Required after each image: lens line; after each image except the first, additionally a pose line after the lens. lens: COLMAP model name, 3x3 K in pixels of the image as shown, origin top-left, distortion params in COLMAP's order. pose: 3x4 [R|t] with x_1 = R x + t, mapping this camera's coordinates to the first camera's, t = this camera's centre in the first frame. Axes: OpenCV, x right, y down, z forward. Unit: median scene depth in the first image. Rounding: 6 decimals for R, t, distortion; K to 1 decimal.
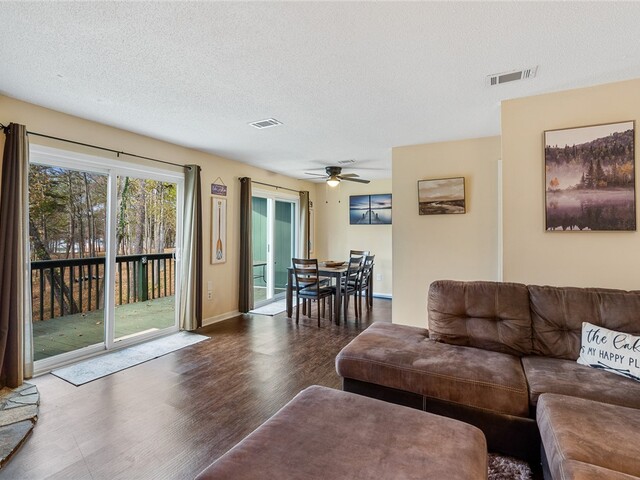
lens RADIAL K [[338.8, 0, 321.3], [0, 338.8, 238.5], [0, 0, 1]] dist [-0.002214, 0.002526]
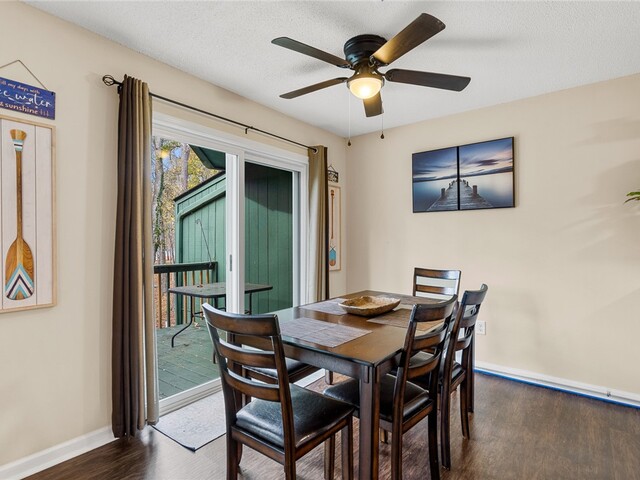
lens RADIAL K [[338.8, 0, 317.7], [0, 338.8, 243.7], [0, 0, 1]] dist [-0.002214, 0.002526]
pose [[0.980600, -0.006540, -0.195908, 0.046202], [0.004331, 0.999922, -0.011707, 0.007853], [0.195969, 0.010631, 0.980552, 0.515920]]
